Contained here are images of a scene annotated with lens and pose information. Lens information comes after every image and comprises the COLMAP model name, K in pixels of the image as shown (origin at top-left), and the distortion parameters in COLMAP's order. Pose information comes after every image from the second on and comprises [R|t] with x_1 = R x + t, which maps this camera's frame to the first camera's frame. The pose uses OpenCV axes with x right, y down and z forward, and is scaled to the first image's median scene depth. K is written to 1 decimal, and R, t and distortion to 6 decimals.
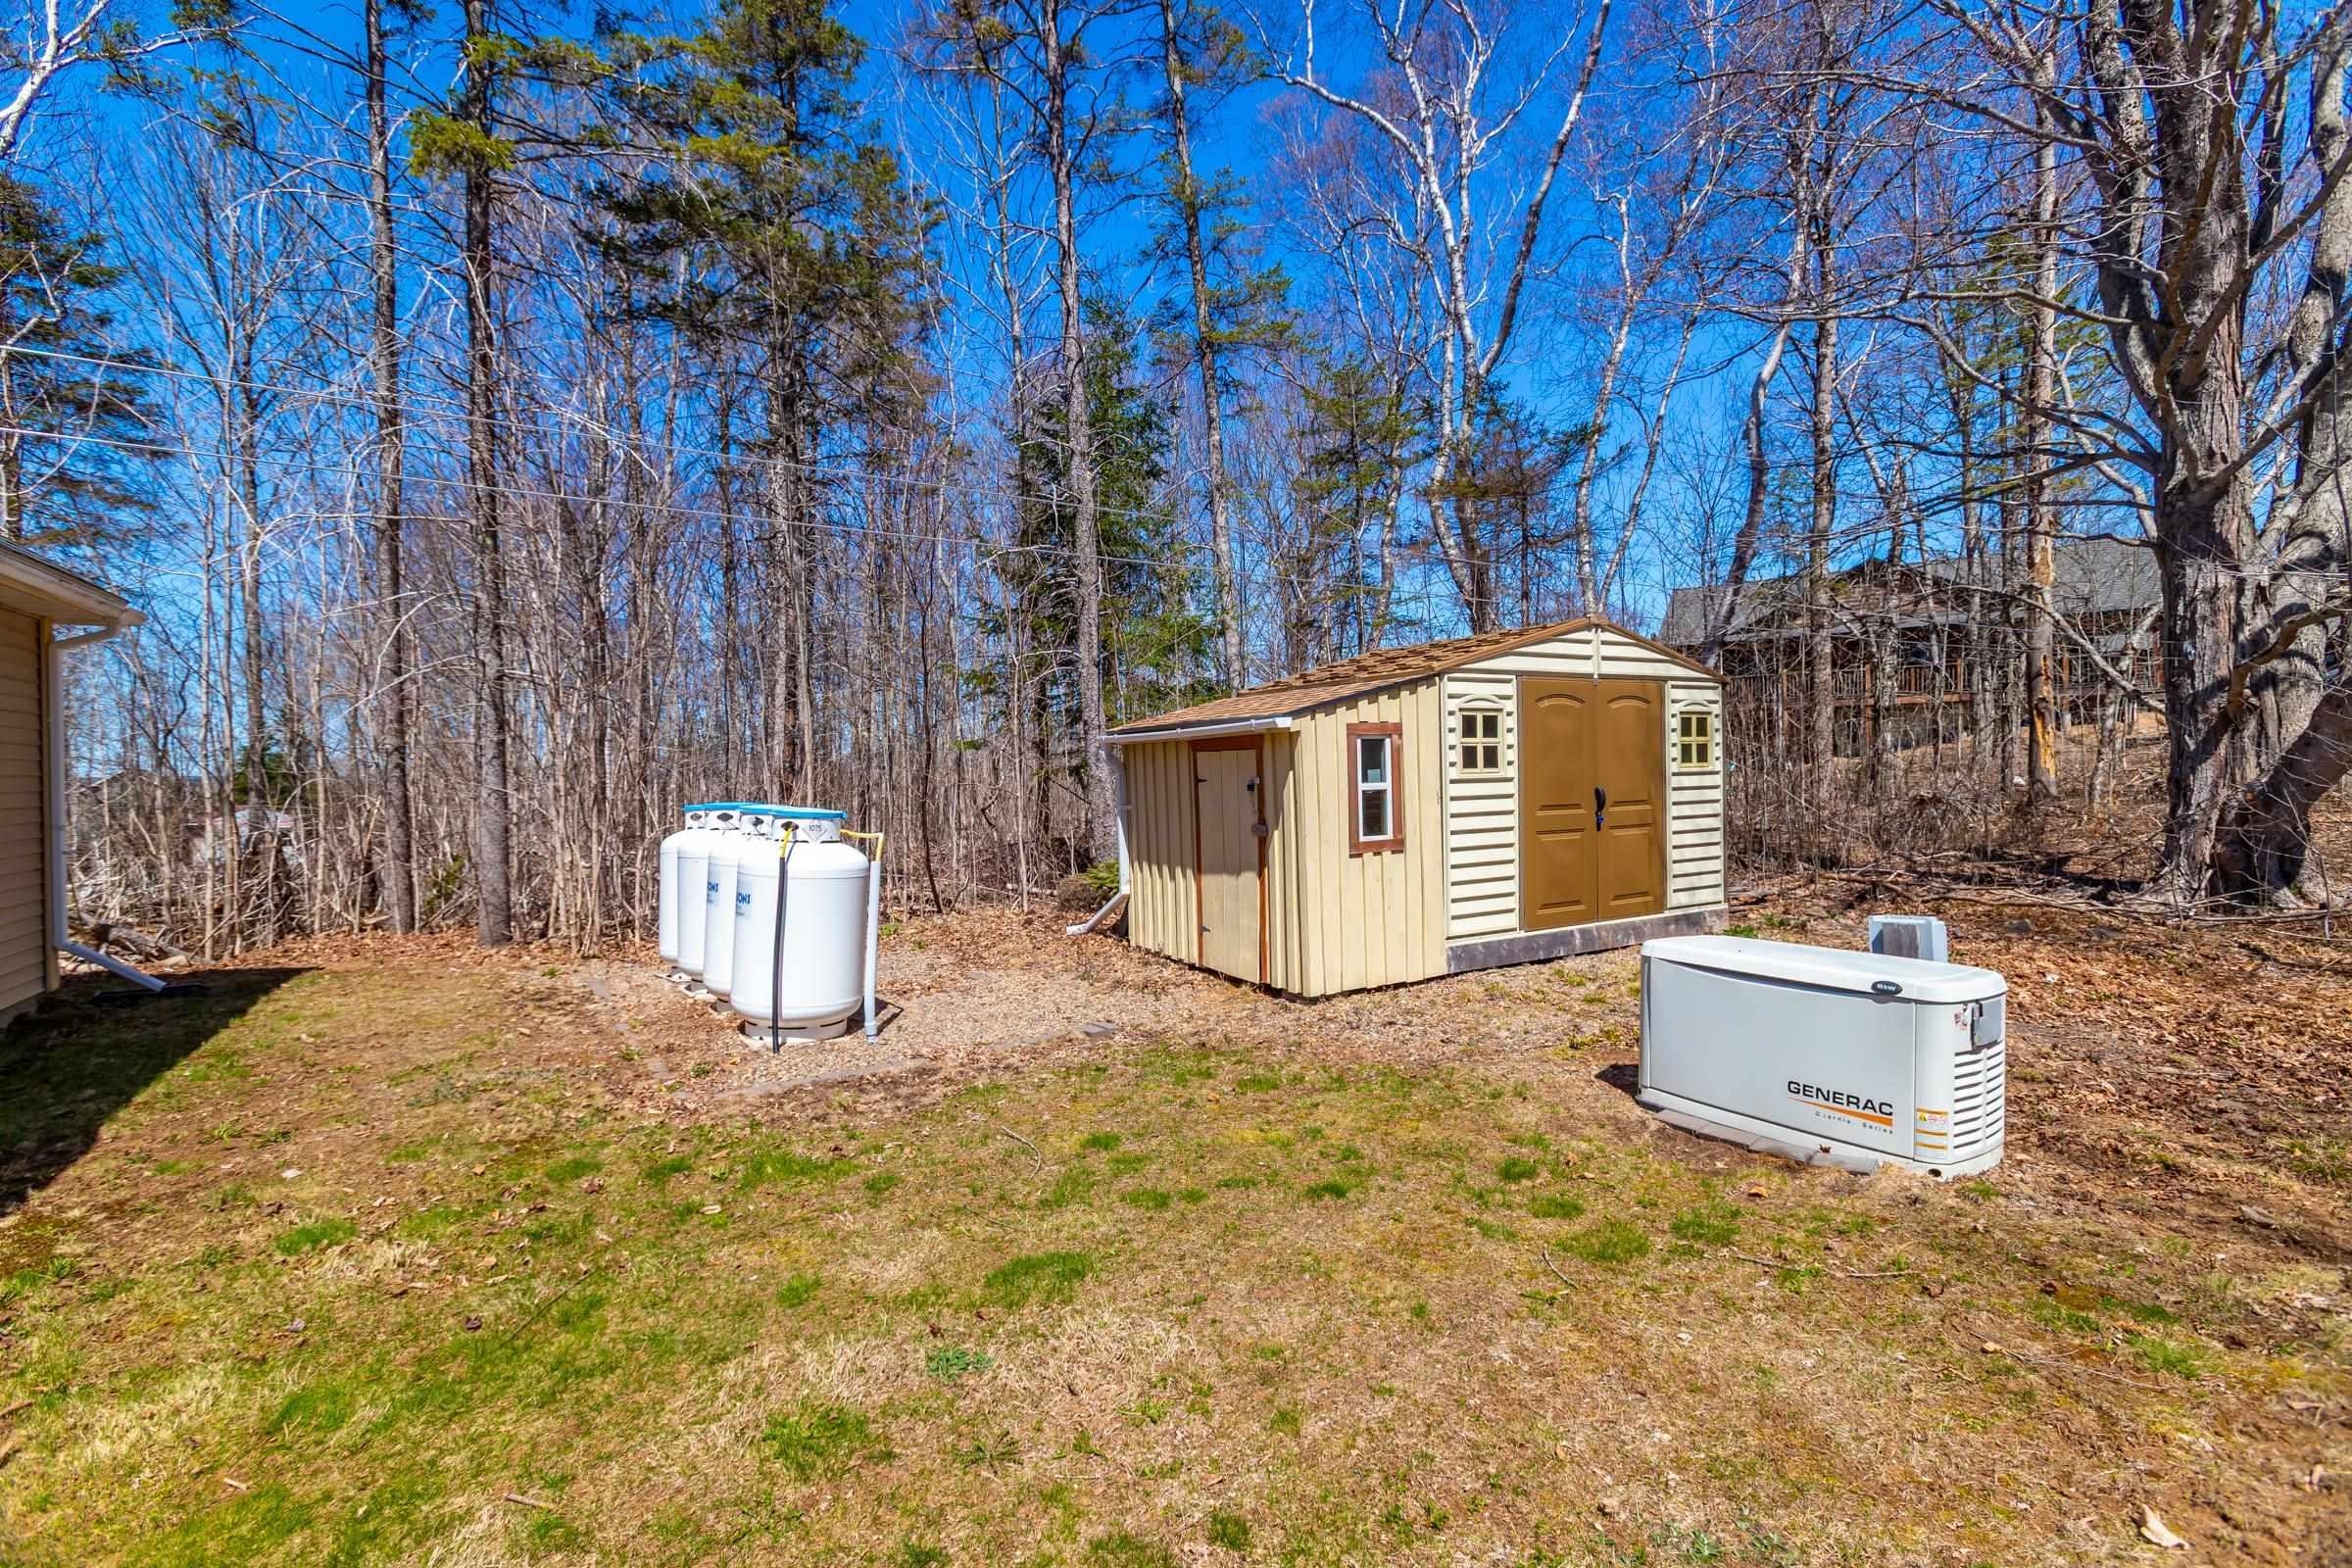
lens RADIAL K [[1039.1, 0, 1176.0], [0, 1039.1, 784.0], [0, 0, 1]] dist [0.000635, 0.000928]
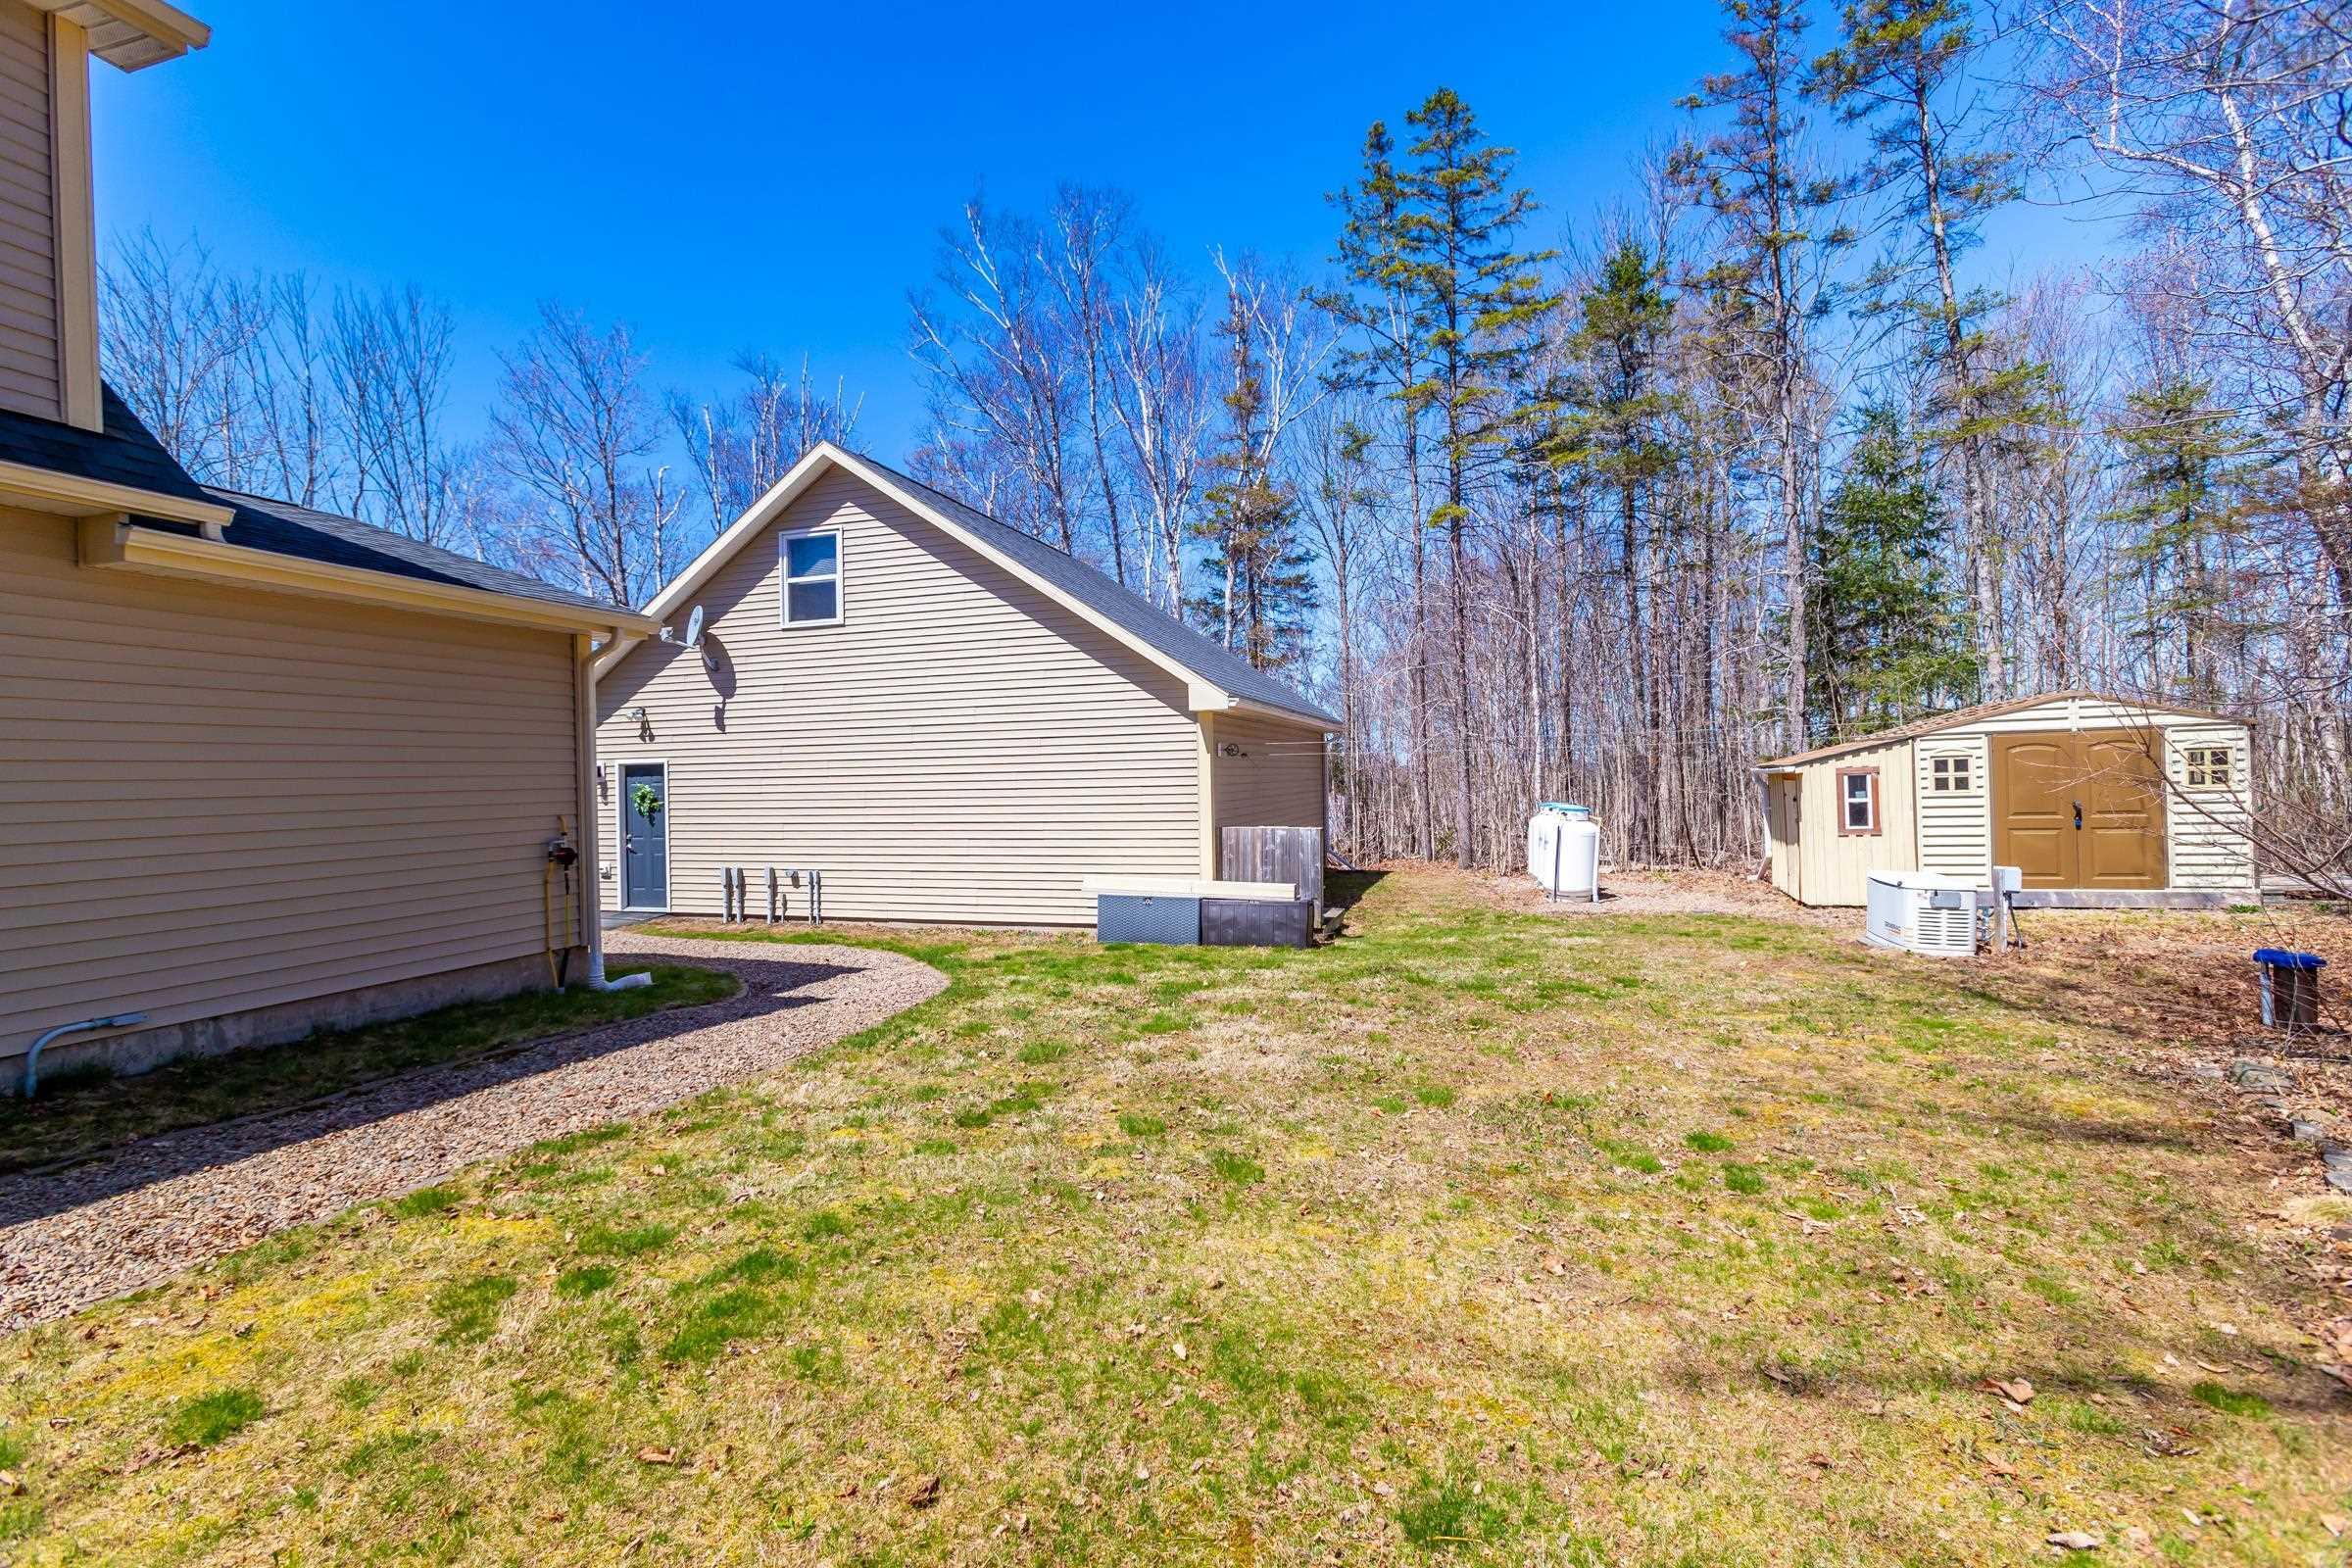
lens RADIAL K [[1039.1, 0, 1176.0], [0, 1039.1, 784.0], [0, 0, 1]] dist [0.000635, 0.000928]
pose [[0.649835, 0.002124, -0.760072, 0.763415], [0.007064, 0.999936, 0.008834, -0.049495], [0.760042, -0.011110, 0.649779, -1.095156]]
